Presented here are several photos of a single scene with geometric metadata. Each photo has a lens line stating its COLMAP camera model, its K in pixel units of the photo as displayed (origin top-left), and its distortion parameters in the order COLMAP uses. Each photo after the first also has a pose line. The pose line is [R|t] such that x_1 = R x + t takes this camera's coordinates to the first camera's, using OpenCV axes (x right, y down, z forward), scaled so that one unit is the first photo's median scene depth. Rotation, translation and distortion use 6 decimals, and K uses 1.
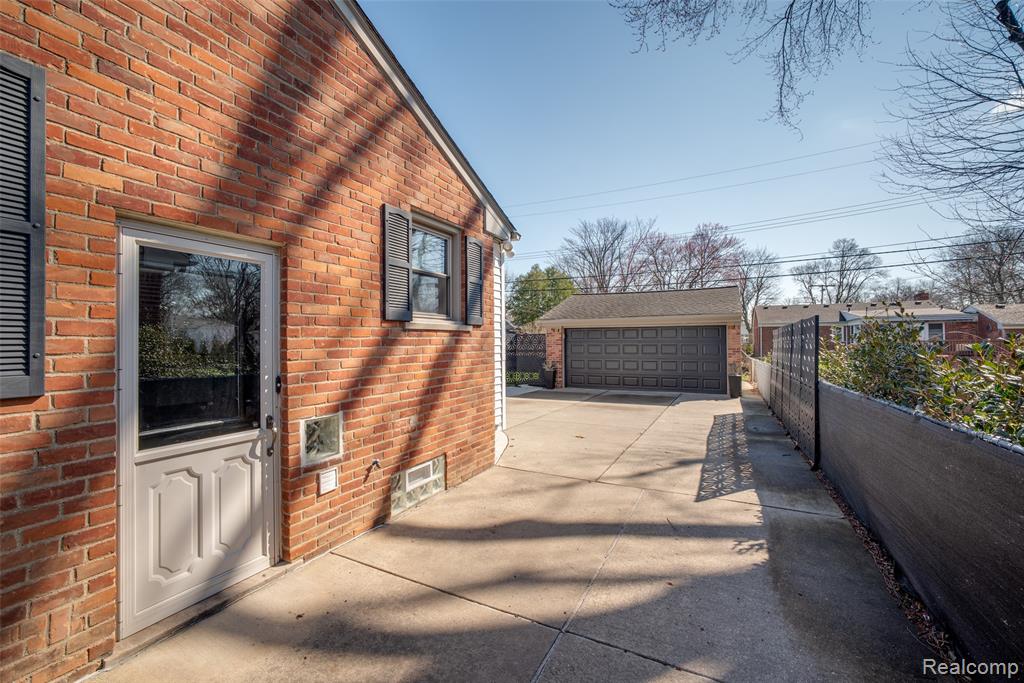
lens RADIAL K [[426.7, 0, 512.0], [0, 426.7, 341.5], [0, 0, 1]] dist [0.000221, 0.000108]
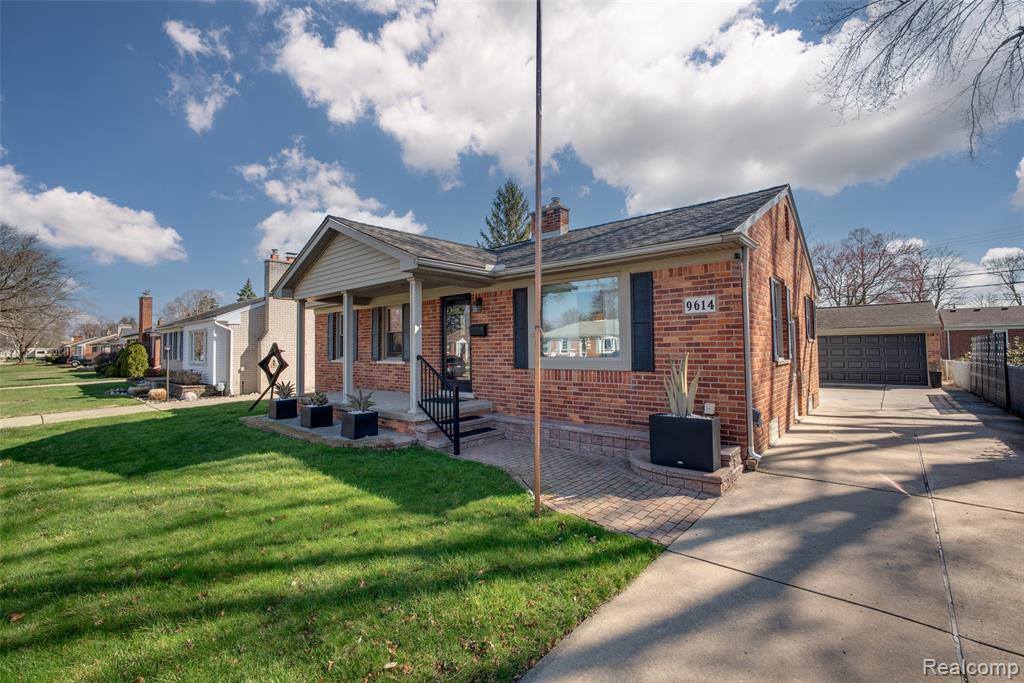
lens RADIAL K [[426.7, 0, 512.0], [0, 426.7, 341.5], [0, 0, 1]] dist [0.000221, 0.000108]
pose [[0.967295, -0.014801, -0.253221, -0.400544], [0.010859, 0.999797, -0.016959, -0.004474], [0.253420, 0.013654, 0.967260, -0.598886]]
